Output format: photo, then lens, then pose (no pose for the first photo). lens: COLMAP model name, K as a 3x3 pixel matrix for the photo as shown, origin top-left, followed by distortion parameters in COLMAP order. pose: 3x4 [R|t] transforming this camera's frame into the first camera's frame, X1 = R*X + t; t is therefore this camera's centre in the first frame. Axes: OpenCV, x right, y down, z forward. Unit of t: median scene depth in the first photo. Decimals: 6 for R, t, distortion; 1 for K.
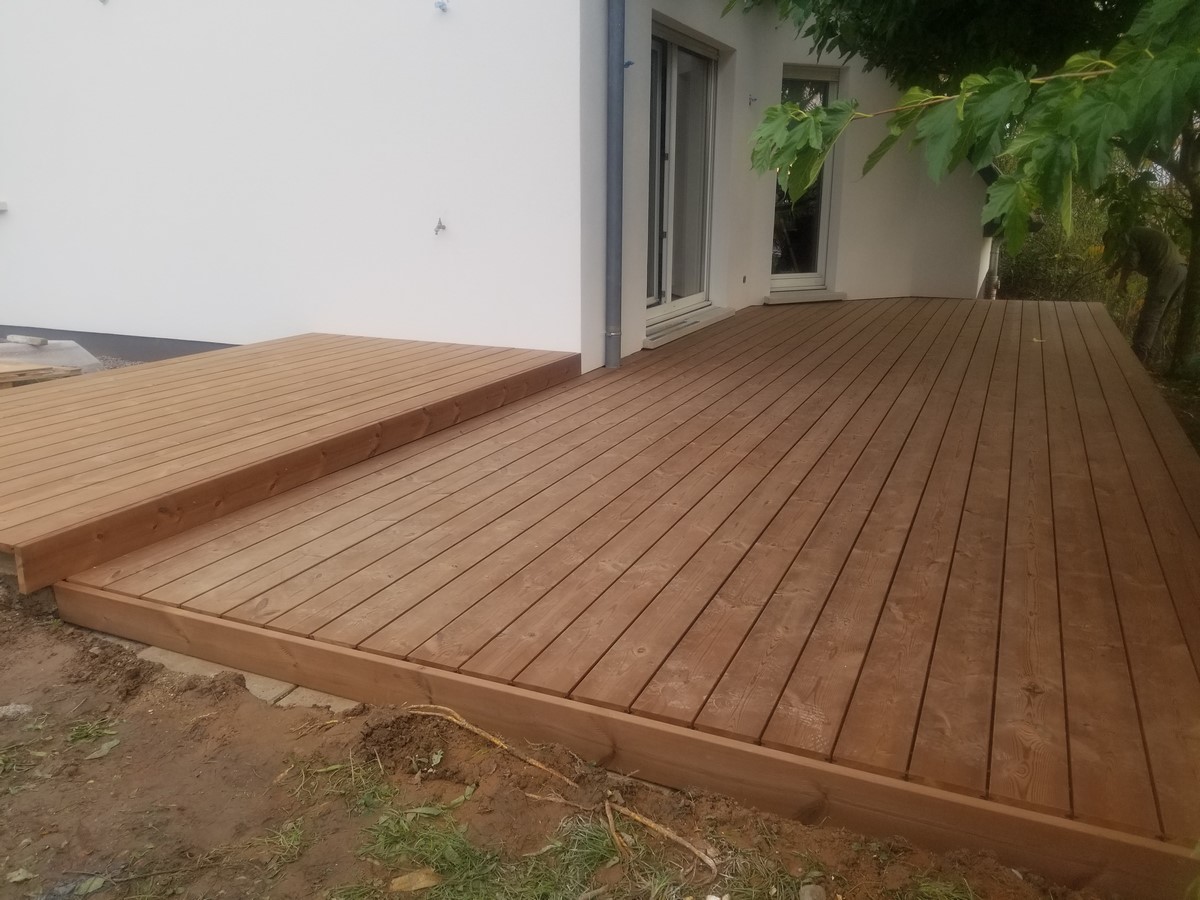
lens RADIAL K [[926.3, 0, 597.8], [0, 926.3, 429.2], [0, 0, 1]] dist [0.077659, -0.130409]
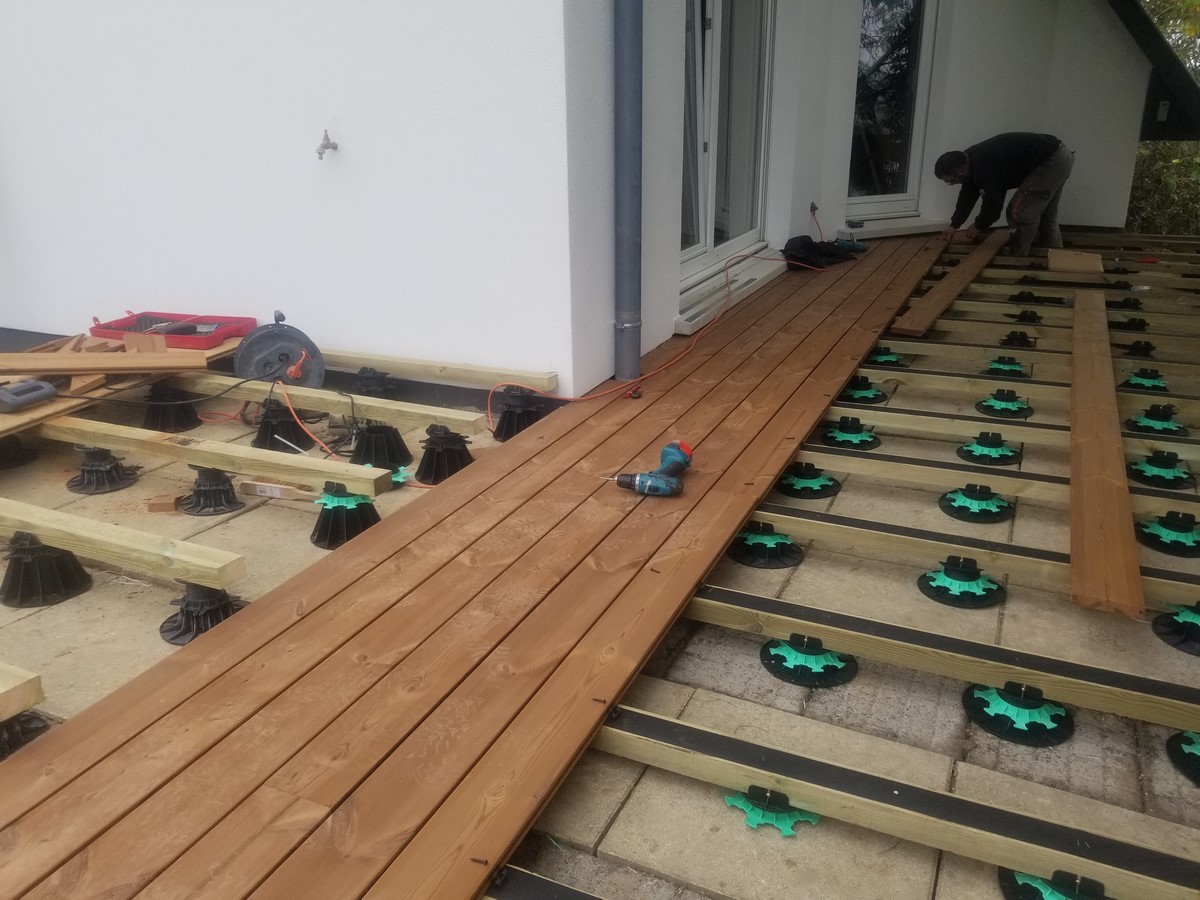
lens RADIAL K [[939.3, 0, 596.1], [0, 939.3, 430.5], [0, 0, 1]] dist [0.093460, -0.161550]
pose [[0.999760, -0.011600, -0.018573, 0.014468], [0.013298, 0.995477, 0.094064, -0.202734], [0.017398, -0.094289, 0.995393, 0.858052]]
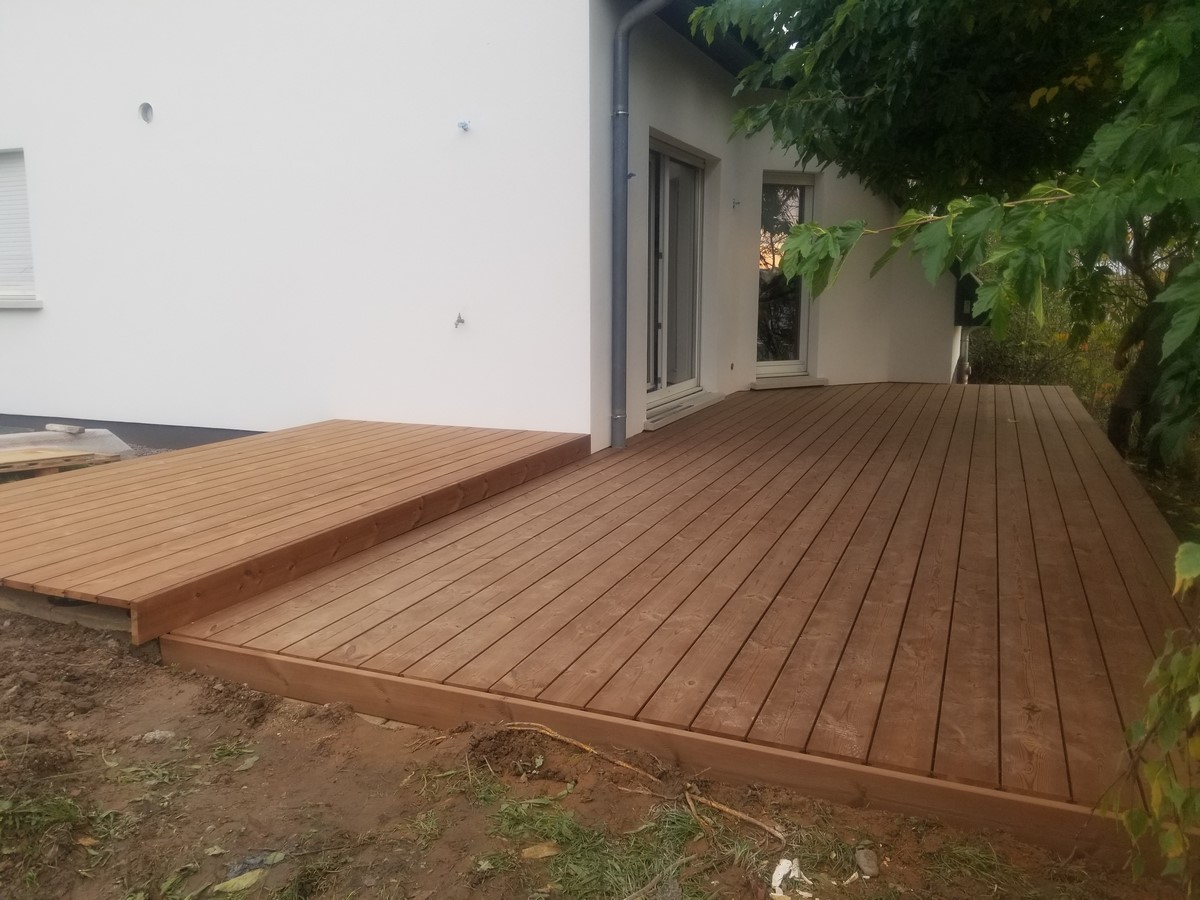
lens RADIAL K [[929.2, 0, 581.9], [0, 929.2, 424.0], [0, 0, 1]] dist [0.074738, -0.138937]
pose [[0.999894, -0.009420, 0.011097, -0.084650], [0.010489, 0.994867, -0.100645, 0.030007], [-0.010092, 0.100751, 0.994860, -0.153955]]
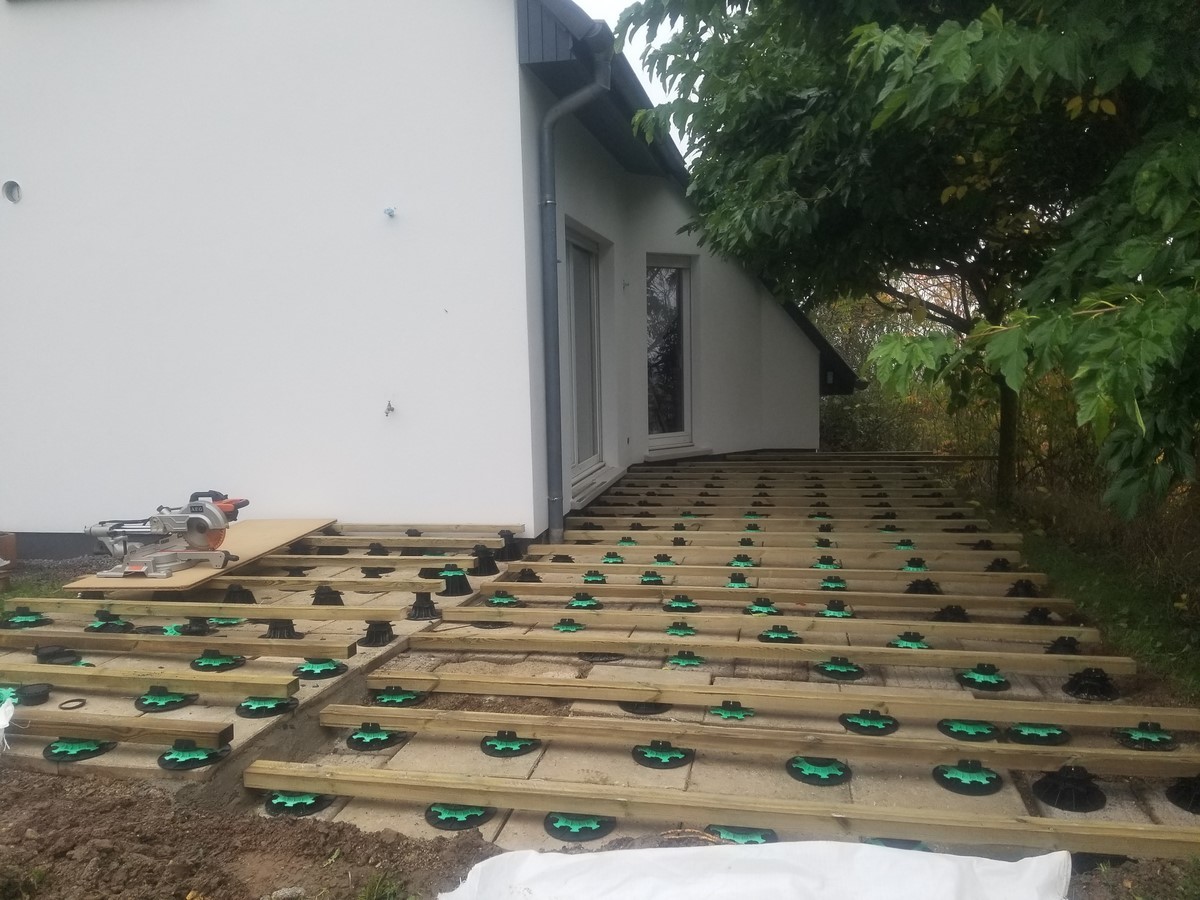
lens RADIAL K [[939.3, 0, 596.1], [0, 939.3, 430.5], [0, 0, 1]] dist [0.093460, -0.161550]
pose [[0.974795, -0.044590, 0.218600, -0.378655], [0.080078, 0.984461, -0.156279, -0.015698], [-0.208235, 0.169845, 0.963219, -0.159414]]
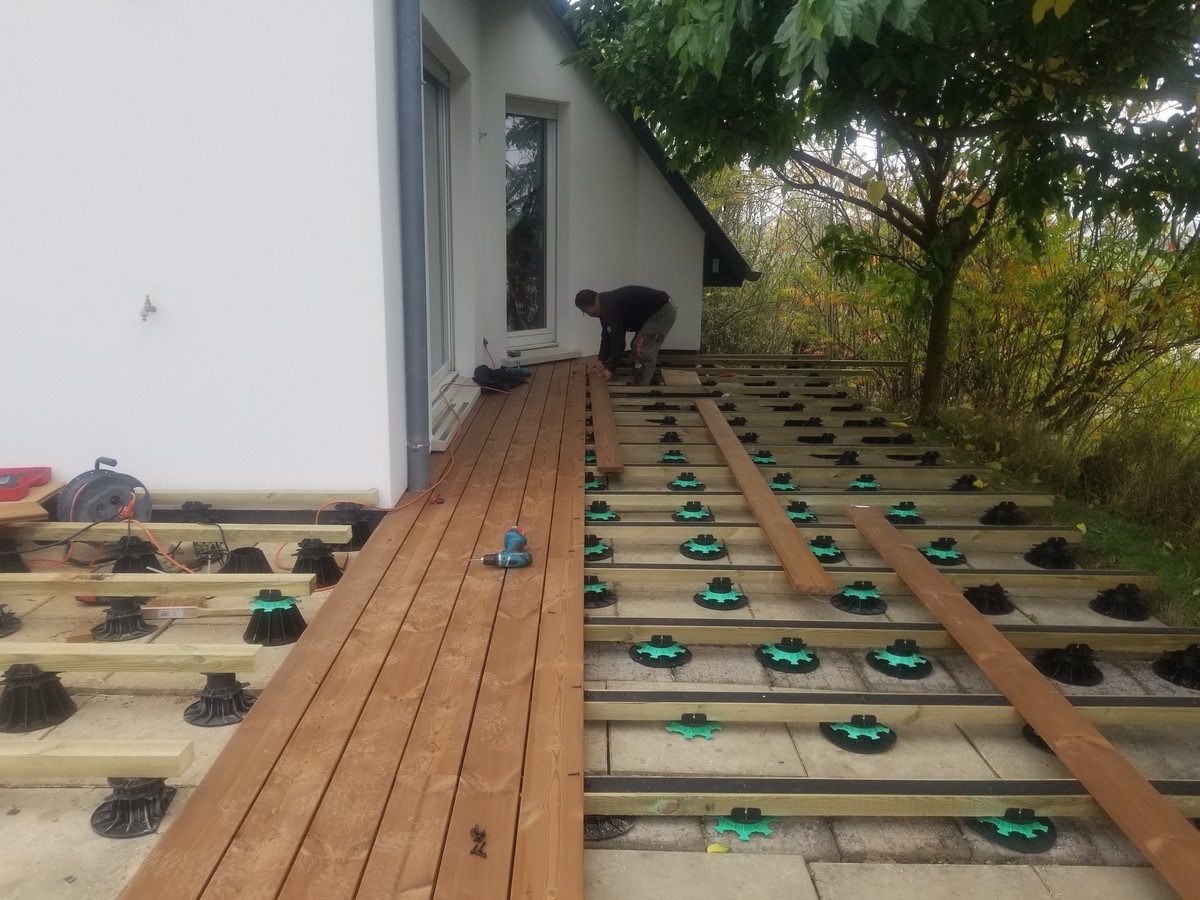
lens RADIAL K [[939.3, 0, 596.1], [0, 939.3, 430.5], [0, 0, 1]] dist [0.093460, -0.161550]
pose [[0.907451, -0.080416, 0.412390, -0.358348], [0.090873, 0.995846, -0.005774, -0.214863], [-0.410212, 0.042714, 0.910989, 0.575639]]
